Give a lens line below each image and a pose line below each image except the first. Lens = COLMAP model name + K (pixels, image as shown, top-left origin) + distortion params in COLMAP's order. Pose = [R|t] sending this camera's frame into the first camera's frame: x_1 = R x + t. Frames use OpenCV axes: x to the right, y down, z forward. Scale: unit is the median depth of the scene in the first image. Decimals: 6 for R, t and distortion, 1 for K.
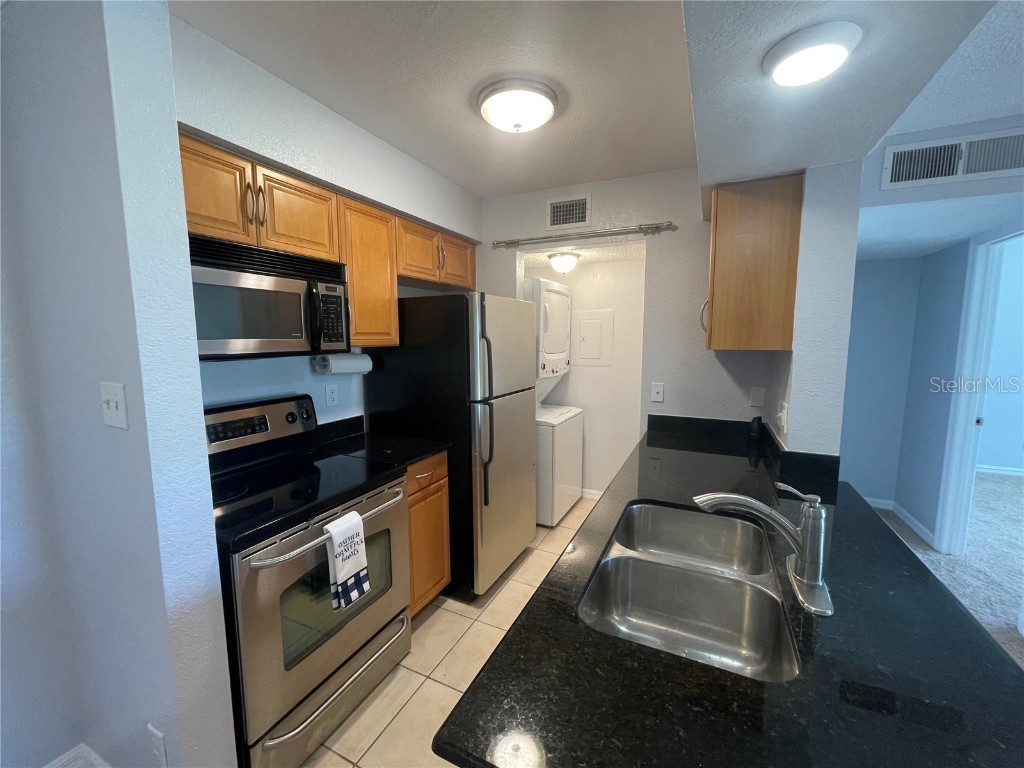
lens RADIAL K [[412.8, 0, 512.2], [0, 412.8, 386.2], [0, 0, 1]] dist [-0.000025, 0.000095]
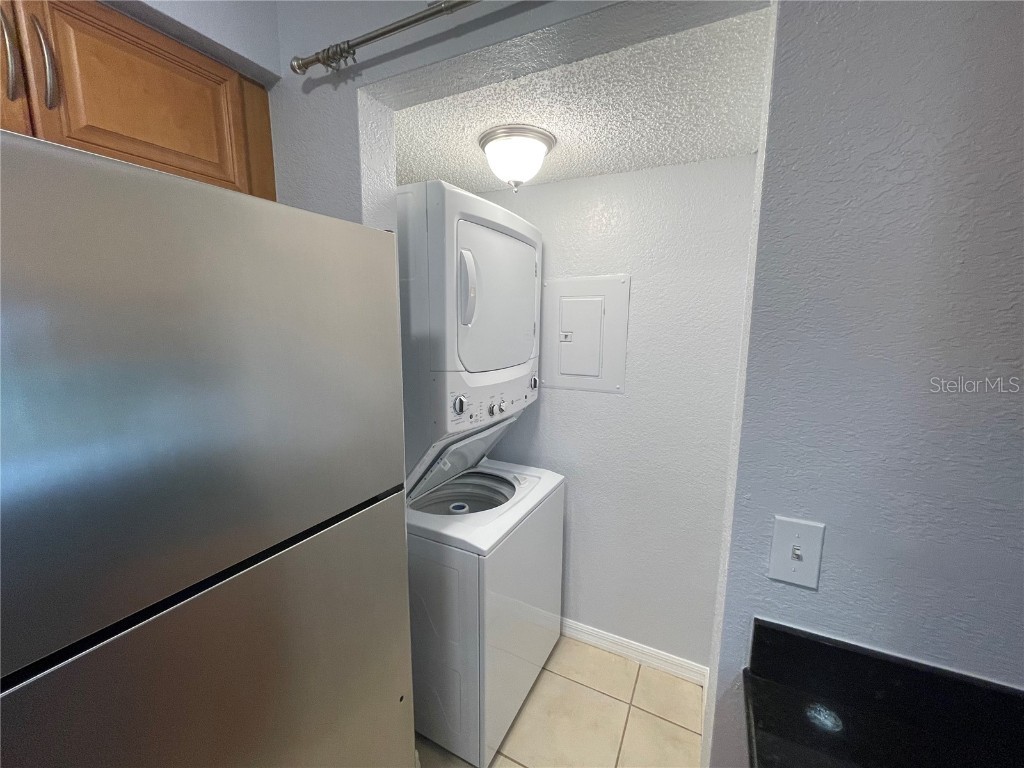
lens RADIAL K [[412.8, 0, 512.2], [0, 412.8, 386.2], [0, 0, 1]] dist [-0.000025, 0.000095]
pose [[0.999823, 0.011482, -0.014901, 0.165004], [-0.010925, 0.999259, 0.036918, -0.102569], [0.015314, -0.036748, 0.999207, 0.721438]]
